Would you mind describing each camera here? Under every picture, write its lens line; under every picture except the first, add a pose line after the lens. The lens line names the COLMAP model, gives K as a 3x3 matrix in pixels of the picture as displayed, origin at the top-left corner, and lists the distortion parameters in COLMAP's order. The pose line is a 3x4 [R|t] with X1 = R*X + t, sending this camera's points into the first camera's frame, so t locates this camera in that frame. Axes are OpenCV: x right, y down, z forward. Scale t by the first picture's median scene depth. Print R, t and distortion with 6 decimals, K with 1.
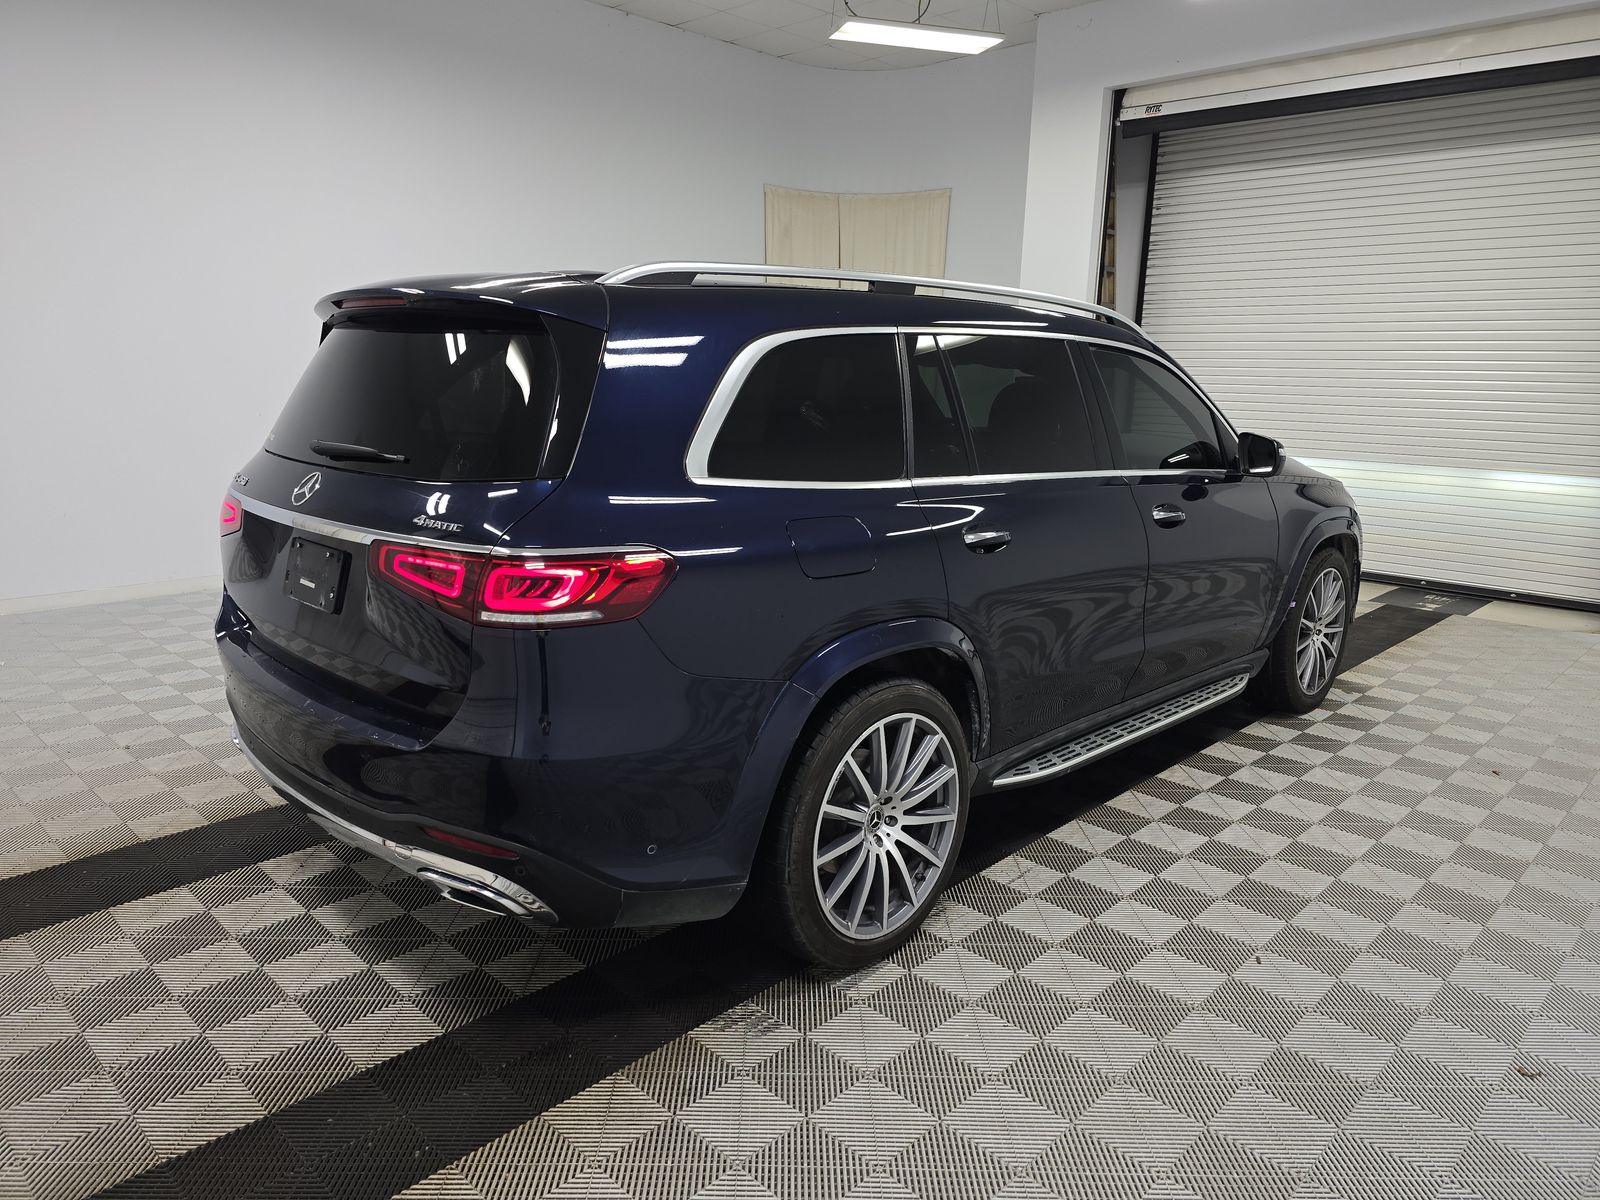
lens RADIAL K [[1079.1, 0, 799.6], [0, 1079.1, 600.6], [0, 0, 1]] dist [0.009293, -0.004525]
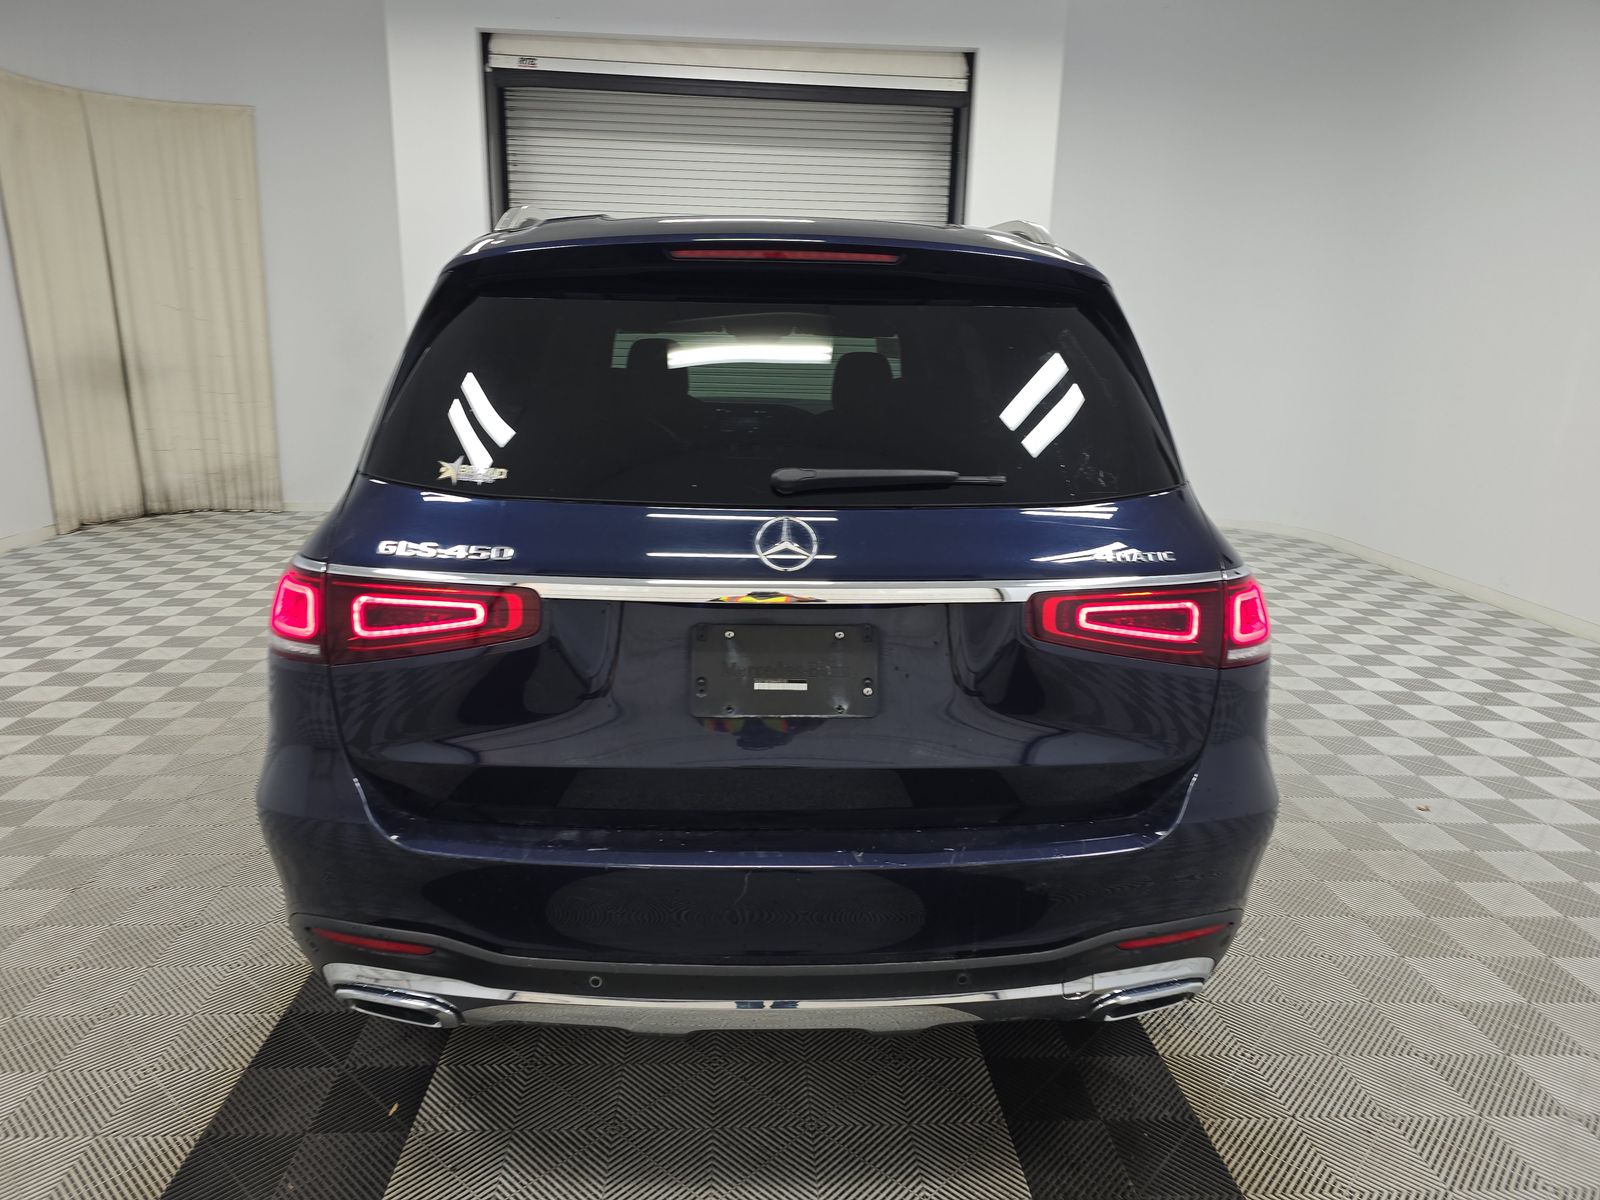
lens RADIAL K [[1079.1, 0, 799.8], [0, 1079.1, 599.8], [0, 0, 1]] dist [0.009293, -0.004525]
pose [[0.667050, -0.175944, 0.723939, -0.290489], [0.147817, 0.983651, 0.102862, -0.042419], [-0.730201, 0.038396, 0.682152, 0.174913]]
